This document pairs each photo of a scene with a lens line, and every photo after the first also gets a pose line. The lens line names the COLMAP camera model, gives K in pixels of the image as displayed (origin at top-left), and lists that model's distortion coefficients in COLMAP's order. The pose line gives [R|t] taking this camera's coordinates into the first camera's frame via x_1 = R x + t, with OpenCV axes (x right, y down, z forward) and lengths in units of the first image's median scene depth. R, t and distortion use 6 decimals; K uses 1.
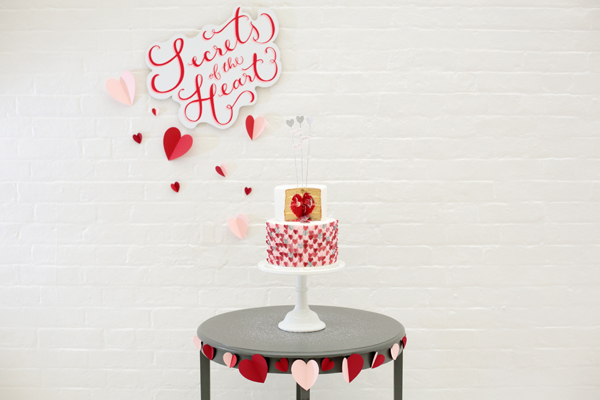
lens RADIAL K [[850.1, 0, 265.0], [0, 850.1, 197.9], [0, 0, 1]] dist [-0.147594, 0.012594]
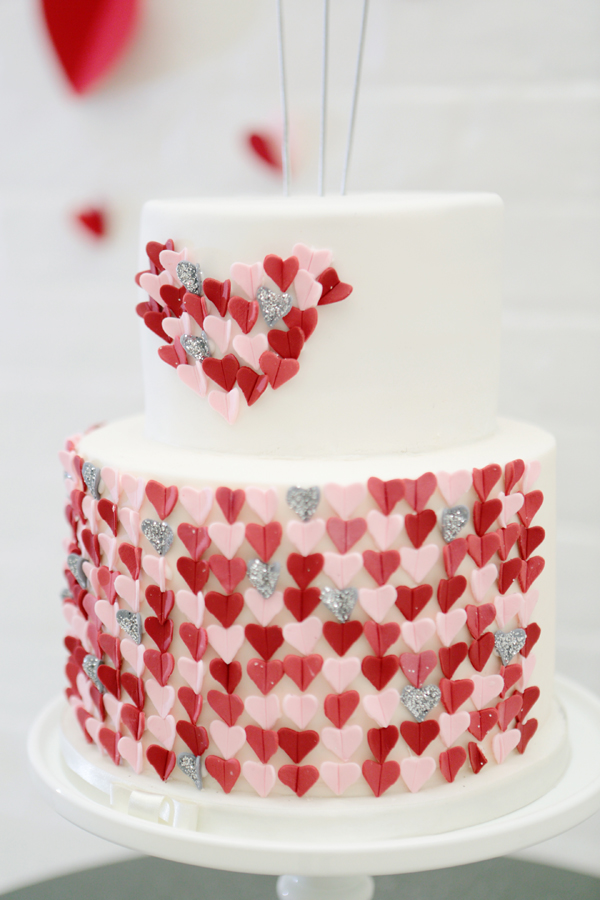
lens RADIAL K [[1612.2, 0, 299.3], [0, 1612.2, 427.4], [0, 0, 1]] dist [0.043790, 0.079091]
pose [[0.864577, 0.091589, -0.494083, 0.190259], [-0.054368, 0.994527, 0.089221, 0.000531], [0.499551, -0.050276, 0.864824, 0.790092]]
